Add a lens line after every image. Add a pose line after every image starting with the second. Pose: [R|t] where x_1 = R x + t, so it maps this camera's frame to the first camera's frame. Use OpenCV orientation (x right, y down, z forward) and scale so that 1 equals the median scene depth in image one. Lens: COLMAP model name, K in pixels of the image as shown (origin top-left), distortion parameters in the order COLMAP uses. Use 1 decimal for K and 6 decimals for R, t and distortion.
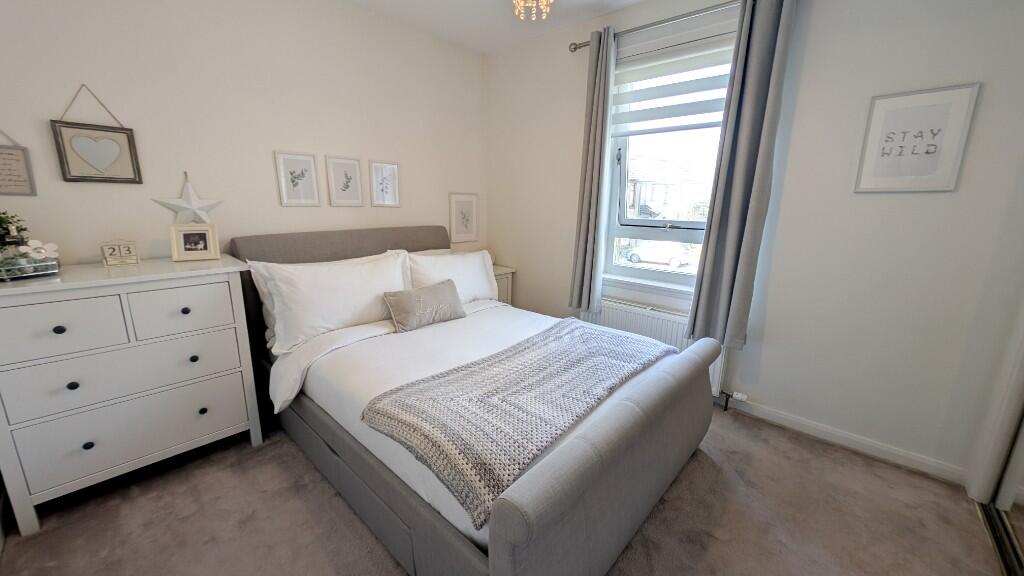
lens RADIAL K [[382.7, 0, 515.1], [0, 382.7, 288.8], [0, 0, 1]] dist [0.006931, -0.000348]
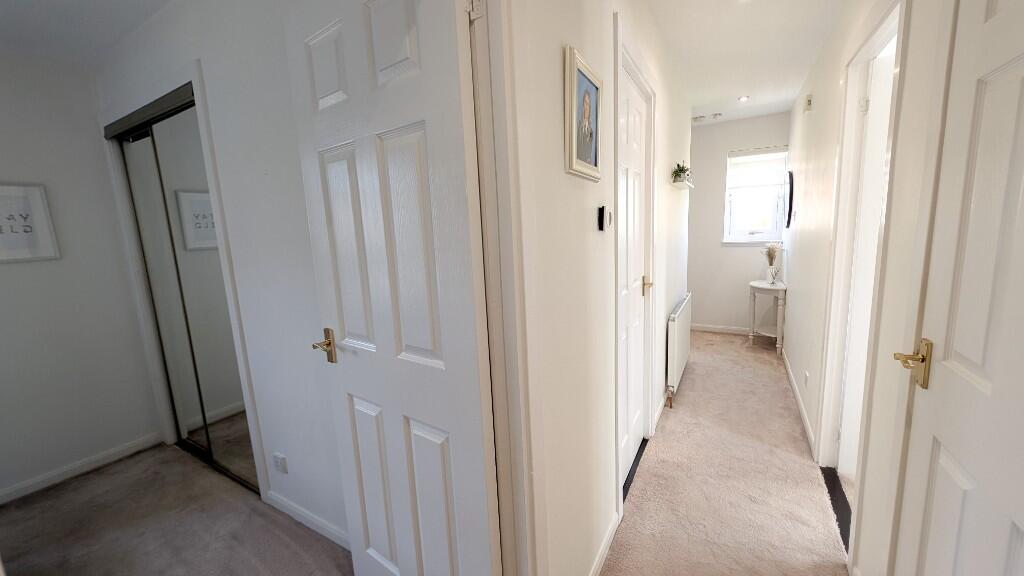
lens RADIAL K [[382.7, 0, 513.5], [0, 382.7, 282.7], [0, 0, 1]] dist [0.006931, -0.000348]
pose [[-0.199472, -0.158053, 0.967073, -0.296548], [0.254967, 0.944542, 0.206961, -0.027833], [-0.946151, 0.287855, -0.148111, -0.164209]]
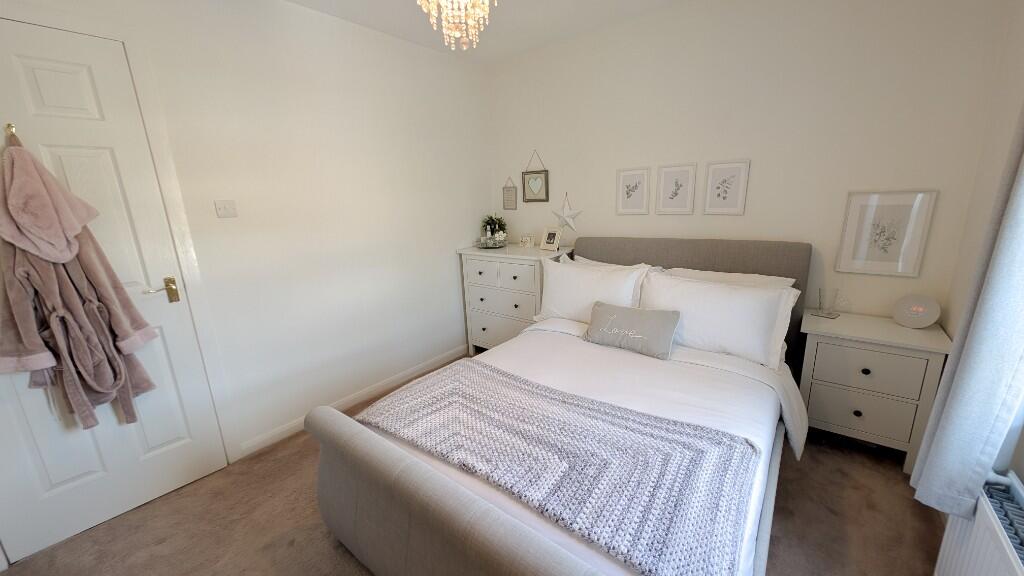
lens RADIAL K [[382.7, 0, 512.1], [0, 382.7, 285.8], [0, 0, 1]] dist [0.006931, -0.000348]
pose [[0.067717, 0.213592, -0.974573, 0.816806], [-0.183156, 0.962876, 0.198302, -0.242770], [0.980749, 0.165071, 0.104323, 0.800040]]
